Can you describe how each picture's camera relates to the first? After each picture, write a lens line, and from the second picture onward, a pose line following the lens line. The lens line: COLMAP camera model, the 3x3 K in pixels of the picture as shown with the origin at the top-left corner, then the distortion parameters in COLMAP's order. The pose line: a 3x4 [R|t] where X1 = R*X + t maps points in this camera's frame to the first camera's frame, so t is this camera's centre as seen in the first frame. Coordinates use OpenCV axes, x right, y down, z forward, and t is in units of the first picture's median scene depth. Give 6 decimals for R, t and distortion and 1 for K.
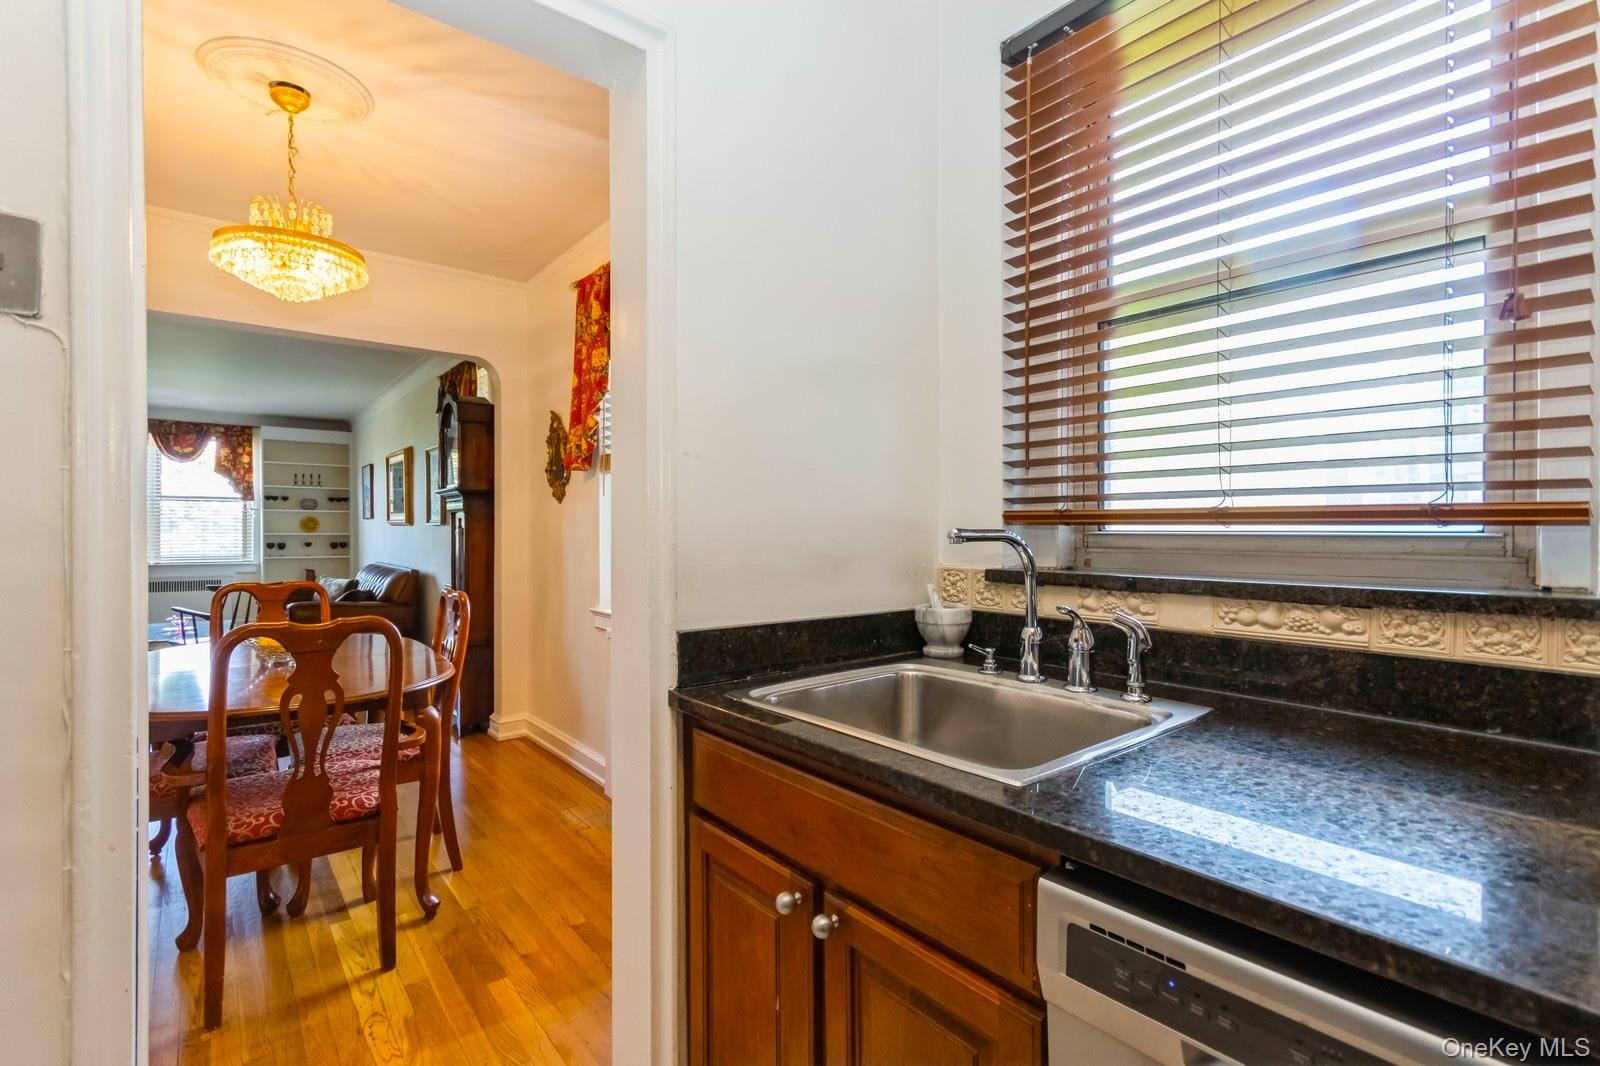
lens RADIAL K [[732.0, 0, 803.5], [0, 732.0, 541.7], [0, 0, 1]] dist [-0.000336, 0.000101]
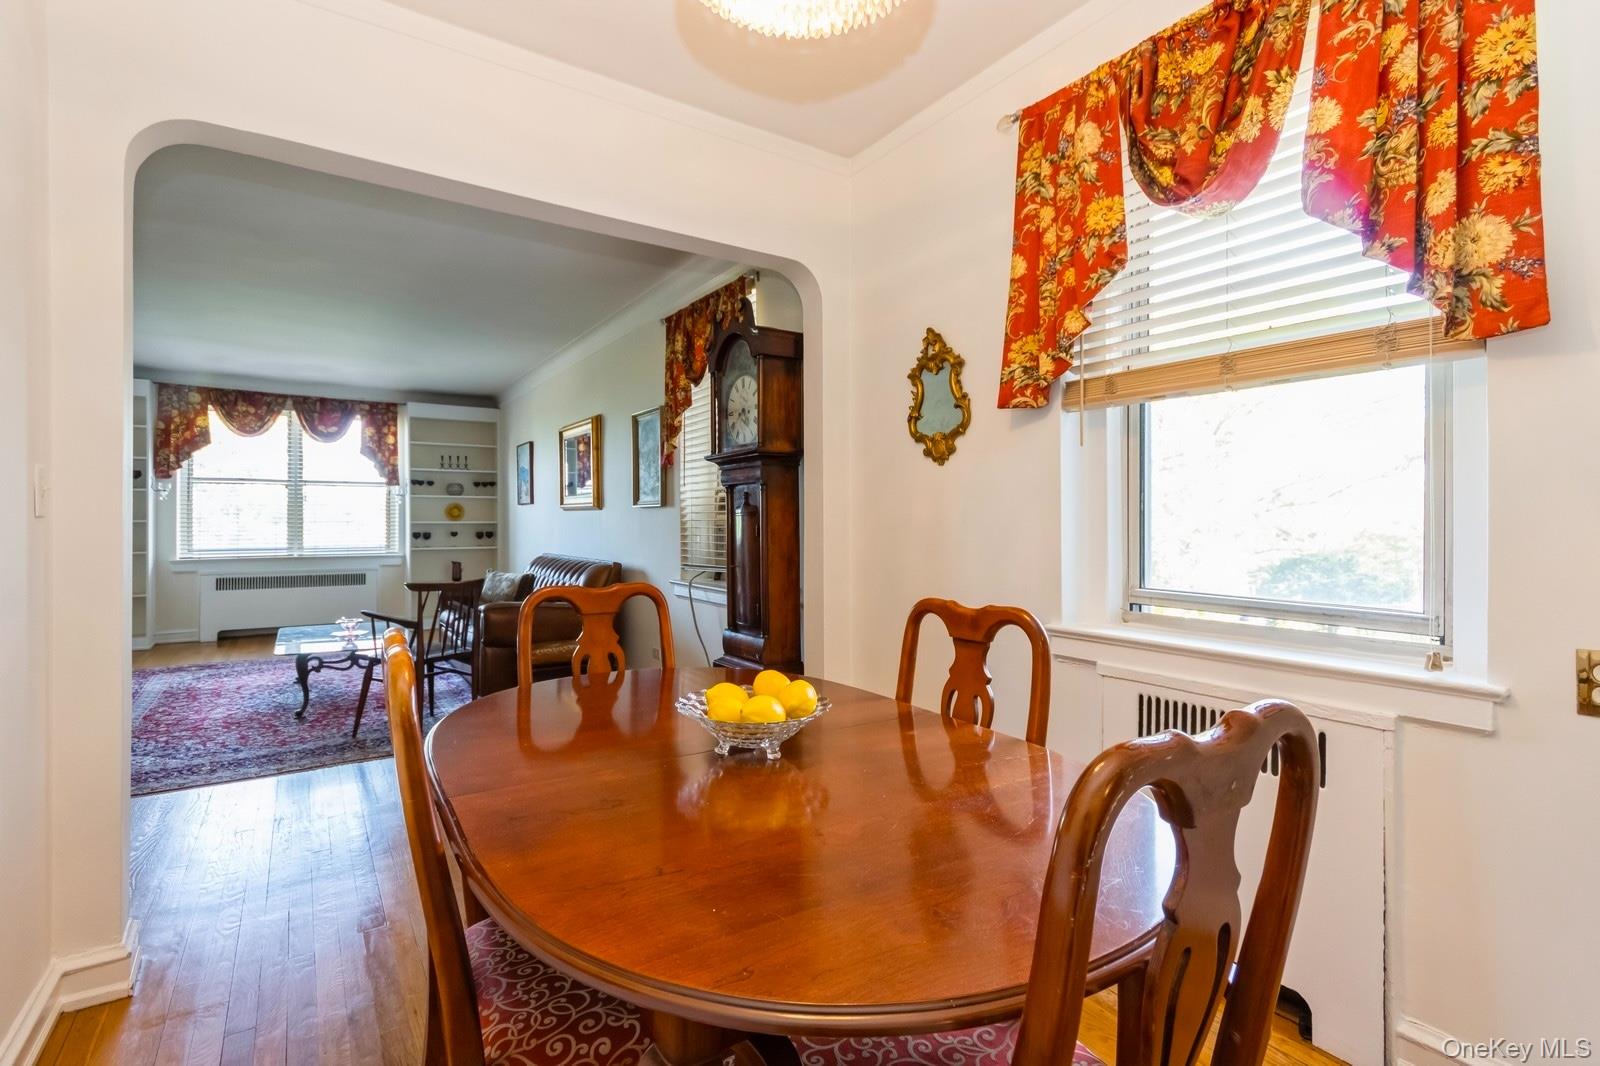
lens RADIAL K [[743.3, 0, 798.8], [0, 743.3, 526.5], [0, 0, 1]] dist [0.013053, 0.000167]
pose [[0.995280, -0.007451, -0.096756, -0.174267], [0.006914, 0.999959, -0.005875, 0.002969], [0.096796, 0.005179, 0.995291, 0.134605]]
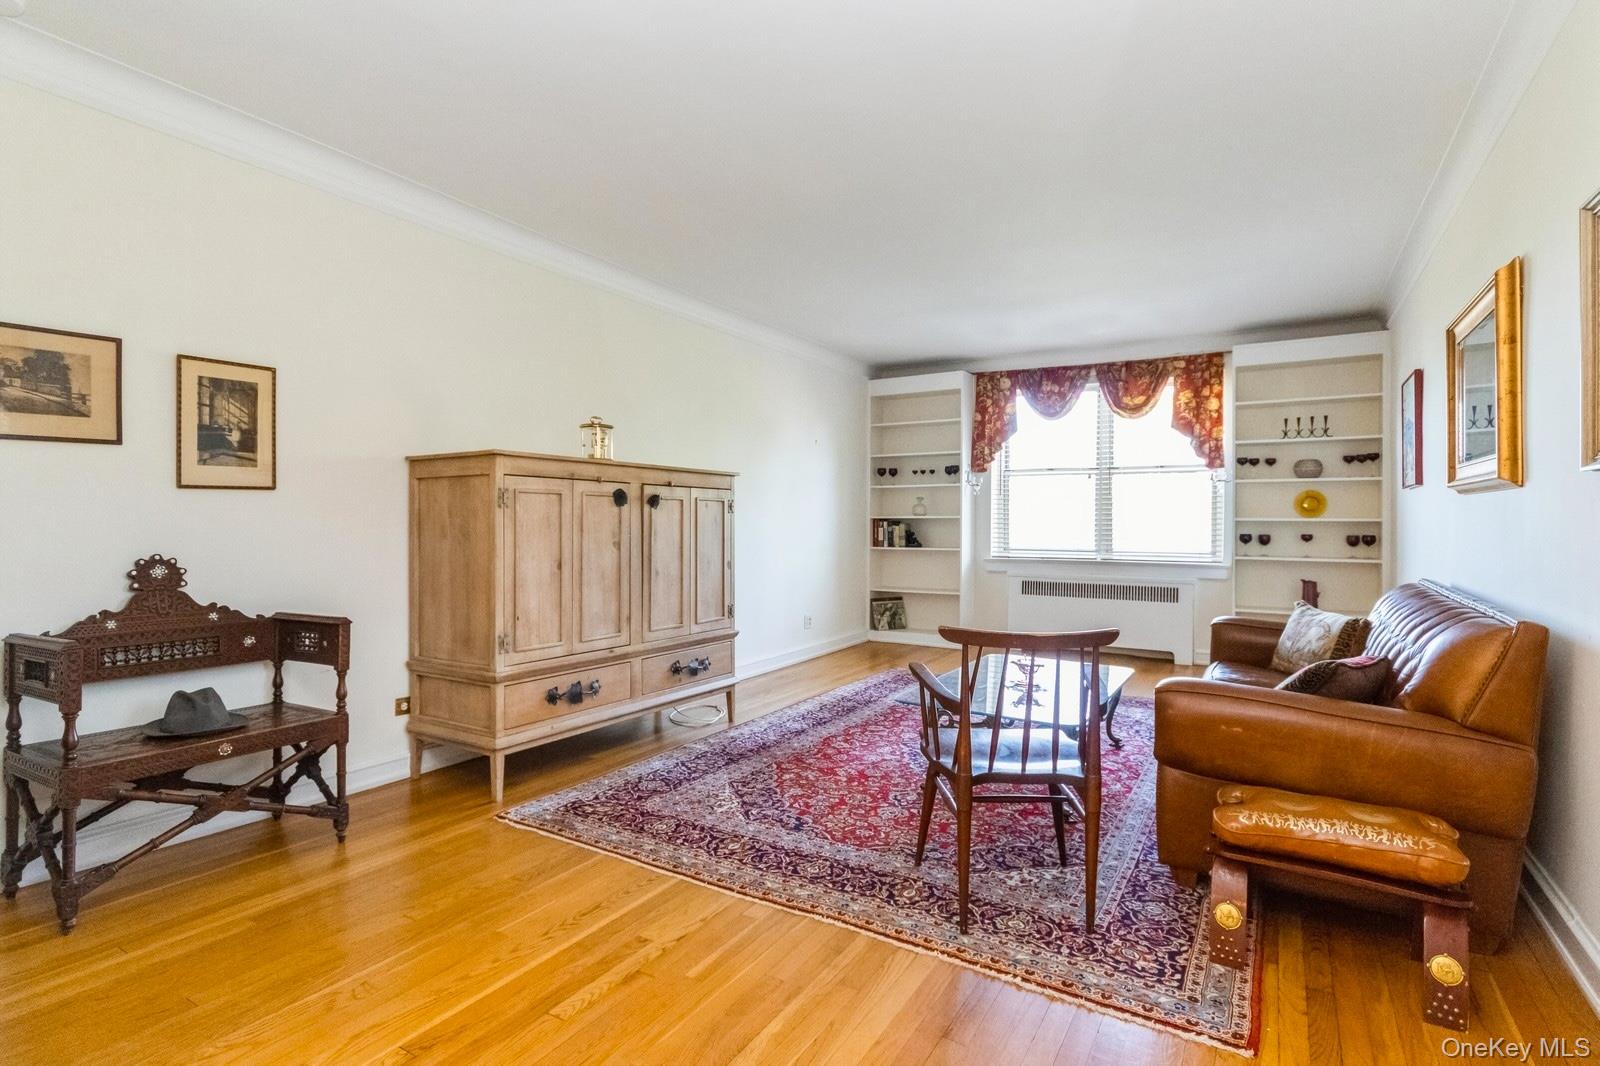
lens RADIAL K [[785.8, 0, 800.0], [0, 785.8, 533.0], [0, 0, 1]] dist [-0.001033, 0.000450]
pose [[0.335639, 0.009937, -0.941938, -0.230191], [-0.013659, 0.999891, 0.005681, 0.002044], [0.941892, 0.010959, 0.335738, 0.425123]]
